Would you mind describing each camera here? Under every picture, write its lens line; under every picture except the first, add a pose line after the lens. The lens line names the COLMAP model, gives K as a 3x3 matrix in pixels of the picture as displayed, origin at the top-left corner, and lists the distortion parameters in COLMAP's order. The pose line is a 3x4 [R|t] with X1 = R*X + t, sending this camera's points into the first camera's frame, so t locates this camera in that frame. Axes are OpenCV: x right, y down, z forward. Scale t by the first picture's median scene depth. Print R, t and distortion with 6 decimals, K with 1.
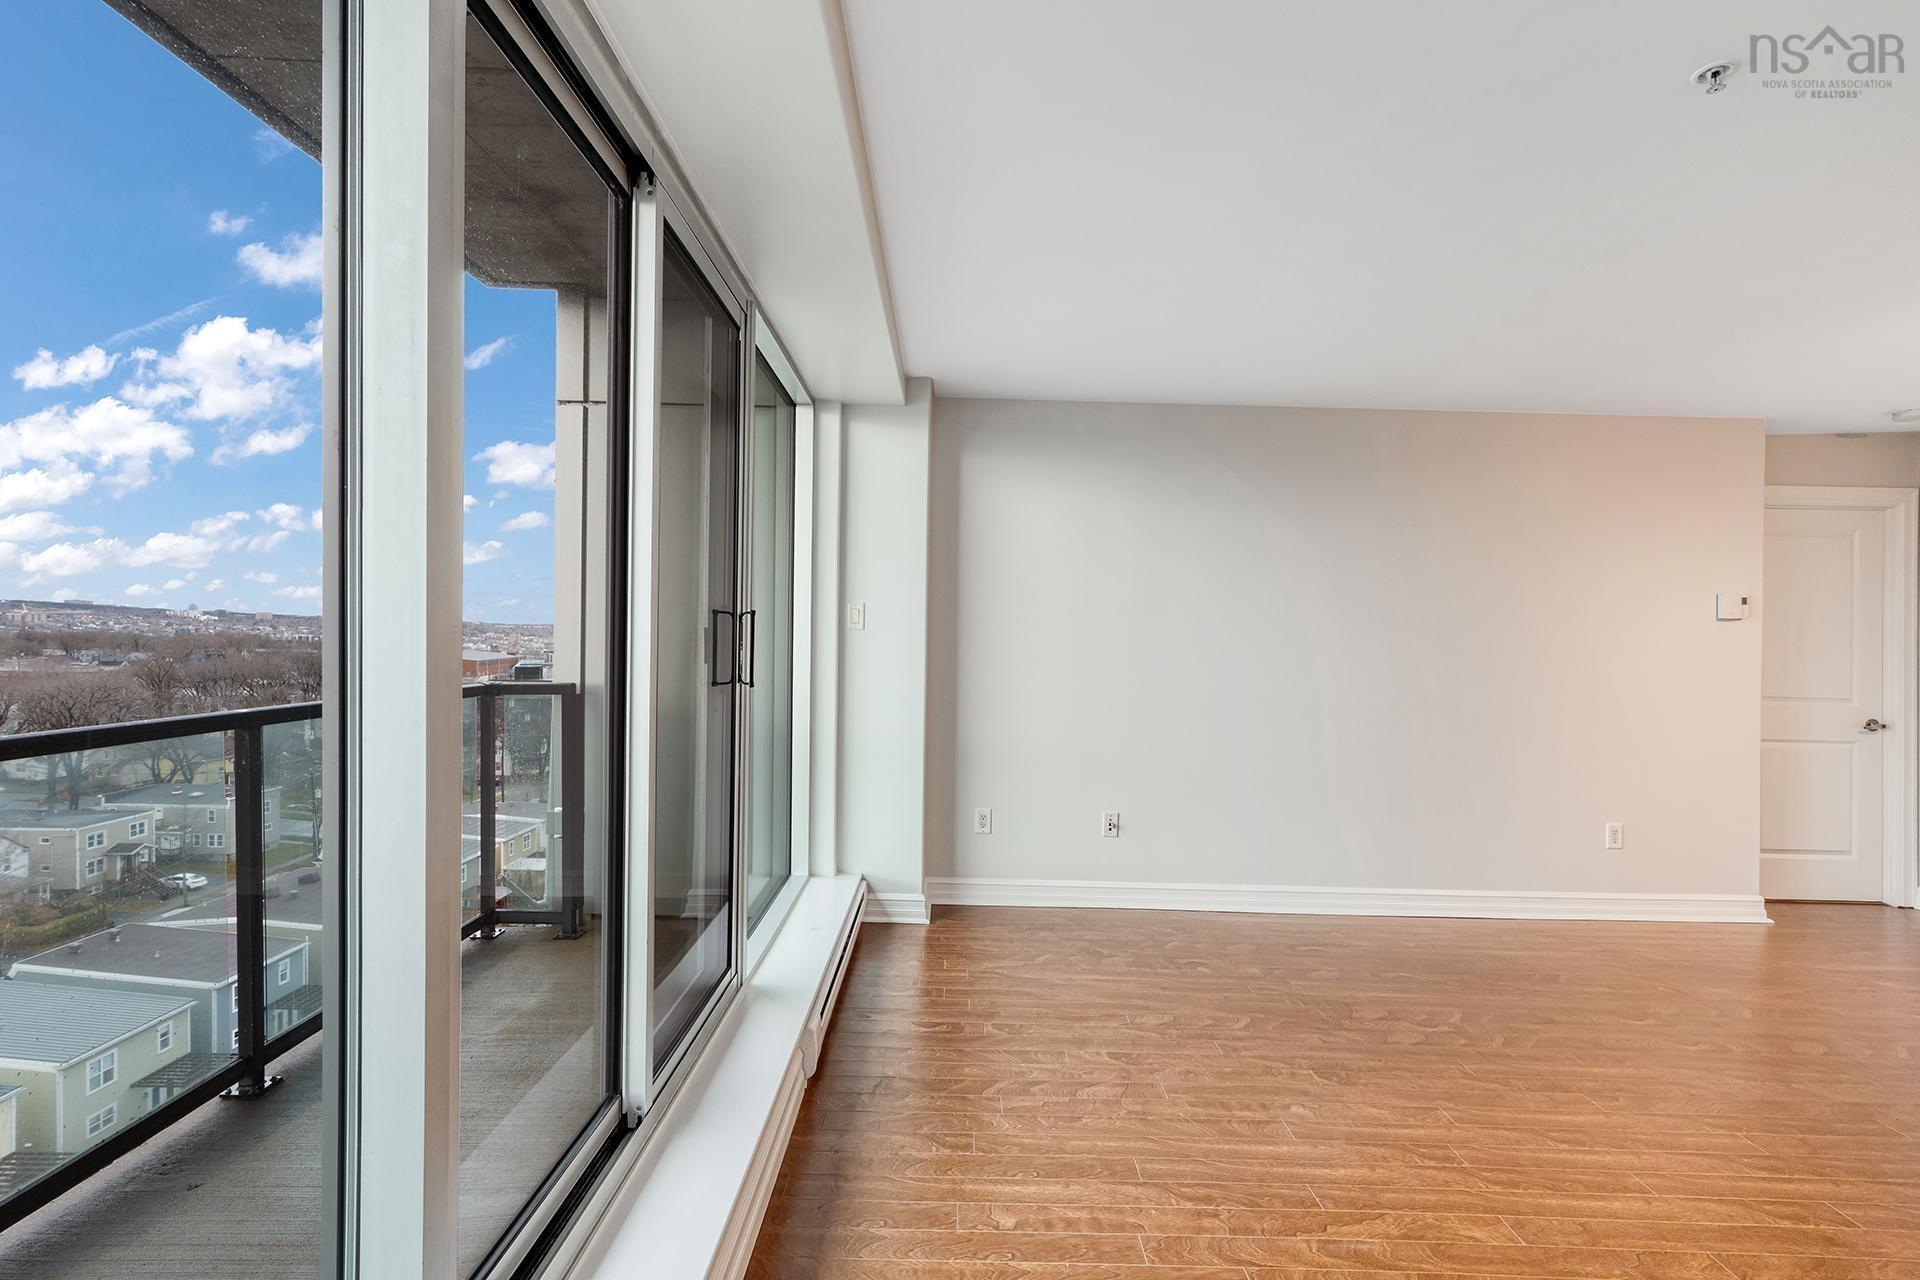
lens RADIAL K [[881.9, 0, 953.9], [0, 881.9, 621.3], [0, 0, 1]] dist [-0.011277, 0.004593]
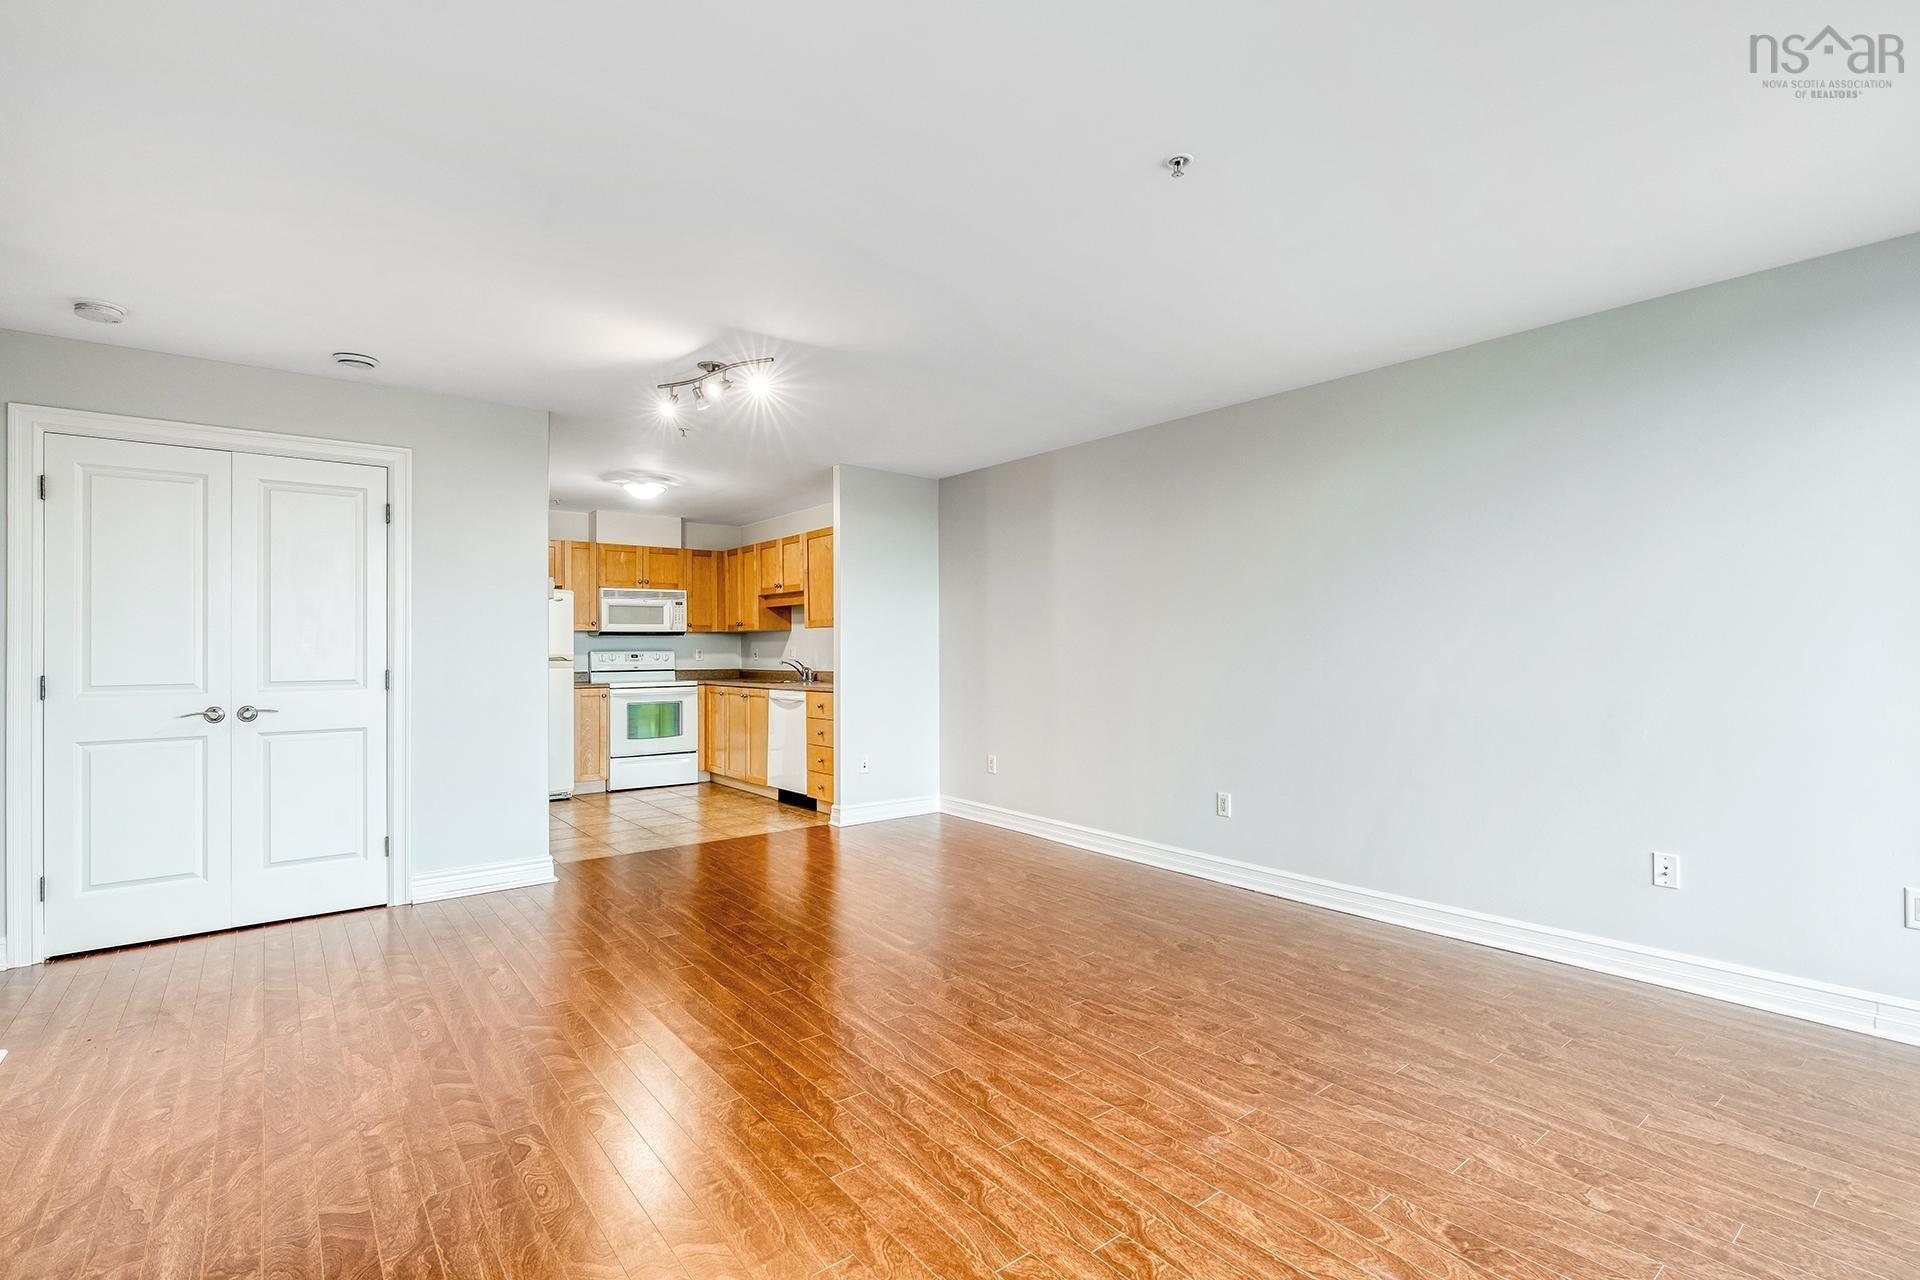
lens RADIAL K [[881.9, 0, 956.6], [0, 881.9, 639.3], [0, 0, 1]] dist [-0.011277, 0.004593]
pose [[-0.618539, -0.010422, 0.785685, 0.025760], [-0.021132, 0.999771, -0.003374, 0.046256], [-0.785470, -0.018690, -0.618618, 1.173623]]
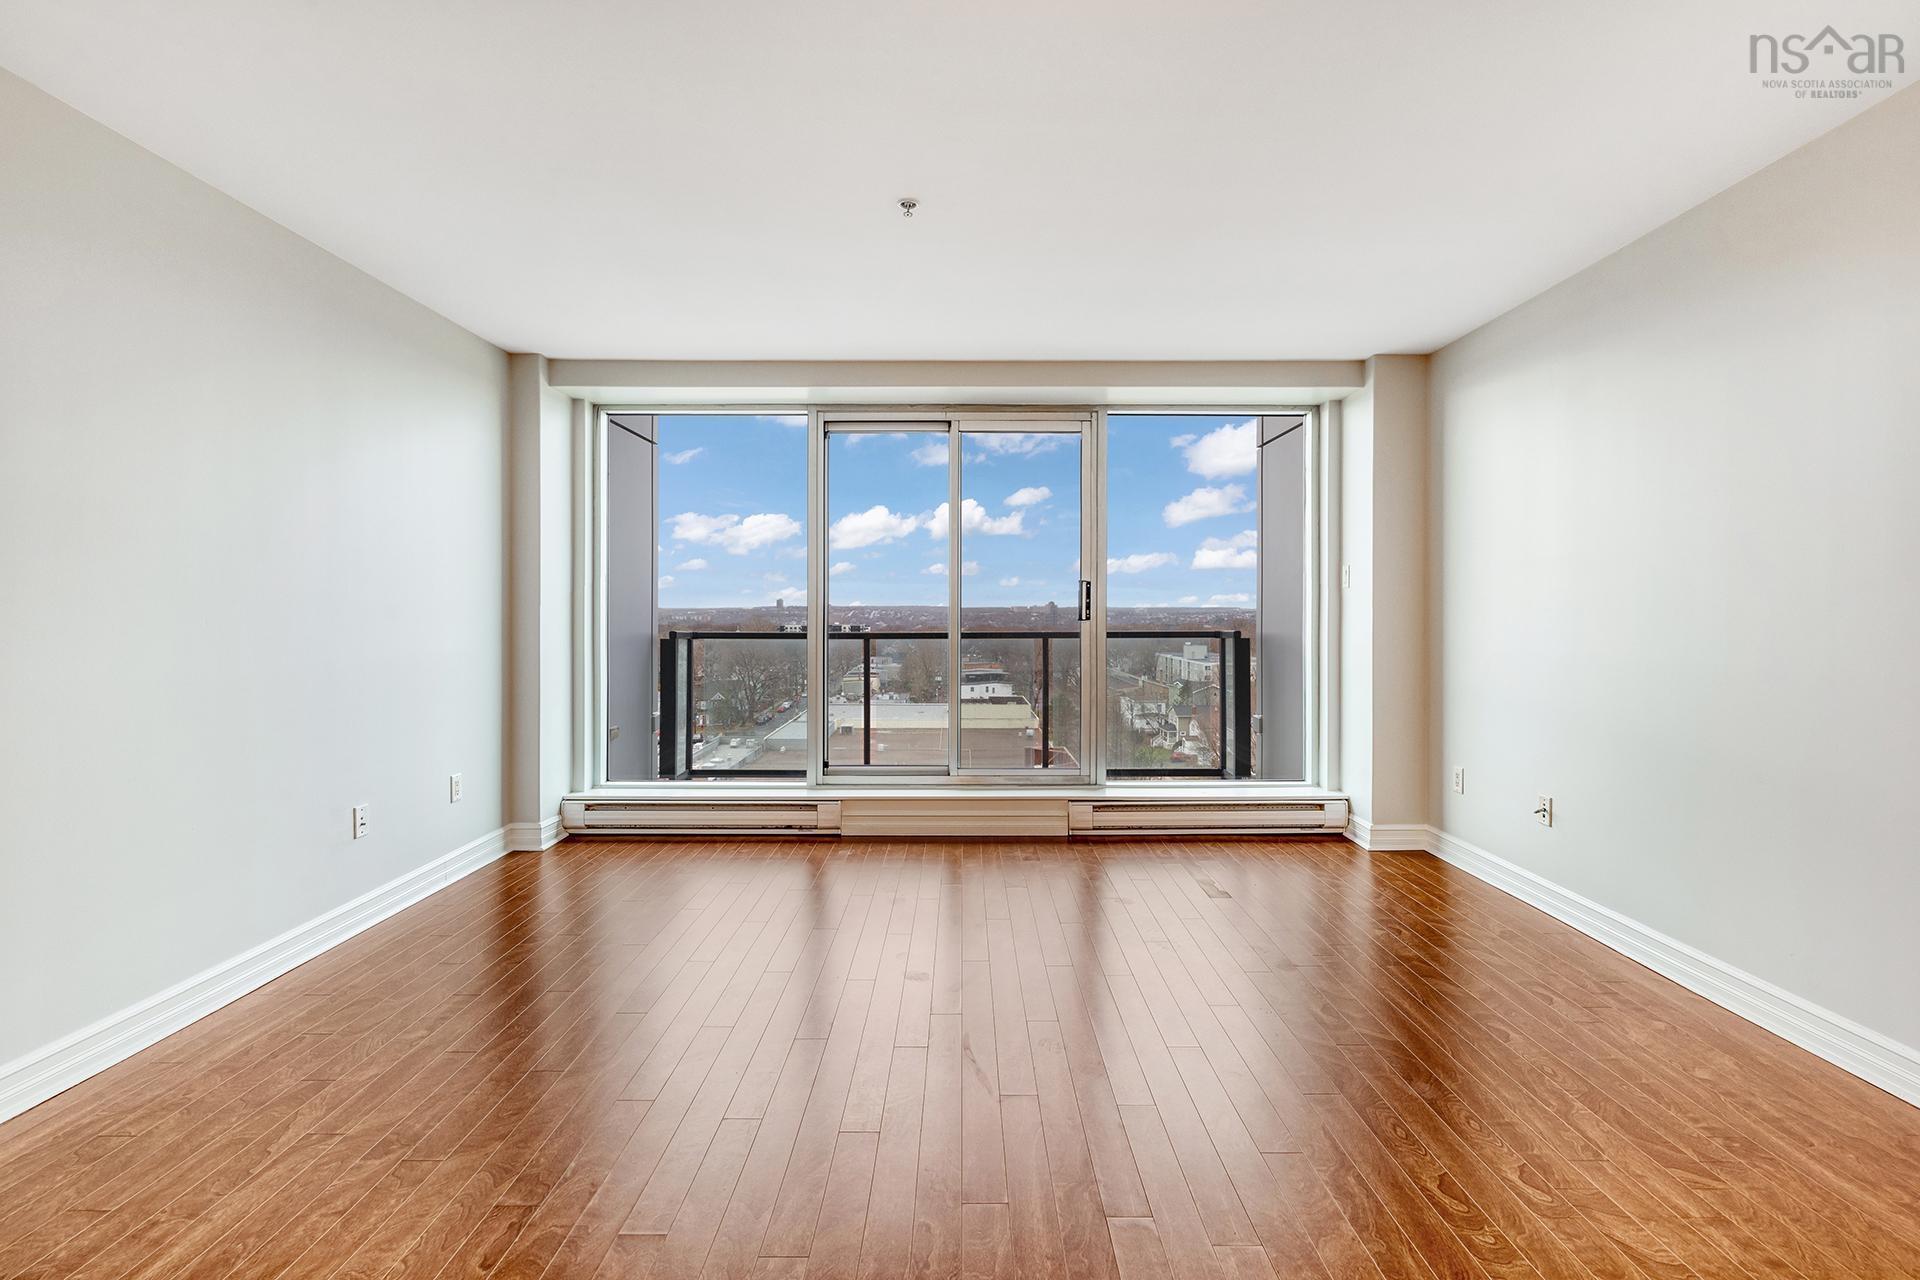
lens RADIAL K [[881.9, 0, 961.5], [0, 881.9, 619.7], [0, 0, 1]] dist [-0.011277, 0.004593]
pose [[-0.002589, -0.010129, -0.999945, 1.385030], [0.013980, 0.999851, -0.010165, 0.072249], [0.999899, -0.014005, -0.002447, 0.624858]]
